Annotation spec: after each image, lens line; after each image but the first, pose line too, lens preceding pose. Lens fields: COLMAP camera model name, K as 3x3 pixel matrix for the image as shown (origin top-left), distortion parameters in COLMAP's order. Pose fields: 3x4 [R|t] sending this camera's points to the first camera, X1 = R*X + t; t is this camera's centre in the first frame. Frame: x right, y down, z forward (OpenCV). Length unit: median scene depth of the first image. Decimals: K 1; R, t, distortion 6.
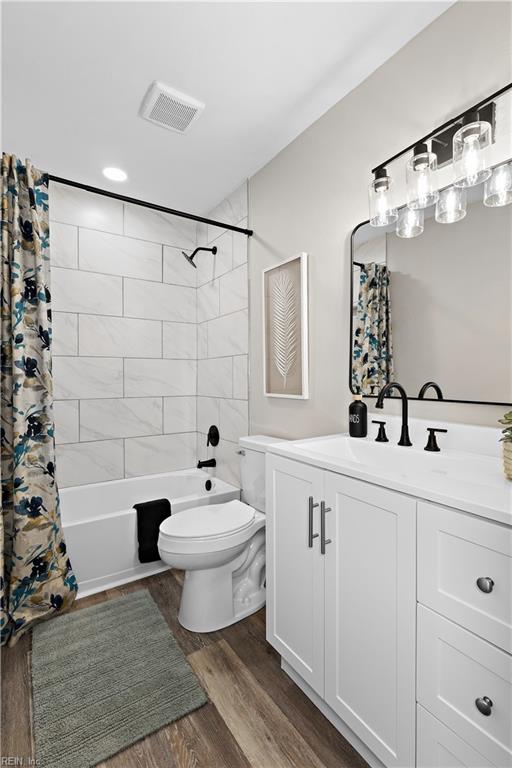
lens RADIAL K [[351.8, 0, 249.6], [0, 351.8, 378.3], [0, 0, 1]] dist [0.003629, 0.000290]
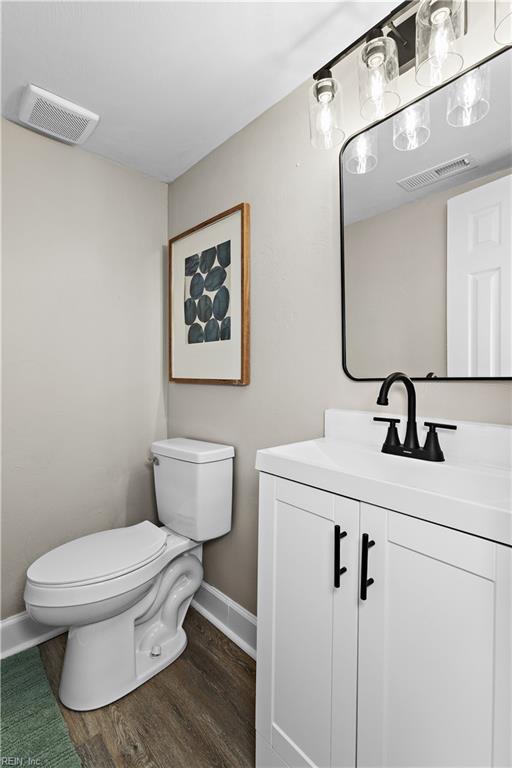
lens RADIAL K [[351.8, 0, 260.5], [0, 351.8, 381.9], [0, 0, 1]] dist [0.003629, 0.000290]
pose [[0.981511, -0.001546, 0.191401, 0.070702], [-0.000636, 0.999936, 0.011338, 0.029870], [-0.191406, -0.011250, 0.981447, 0.208158]]
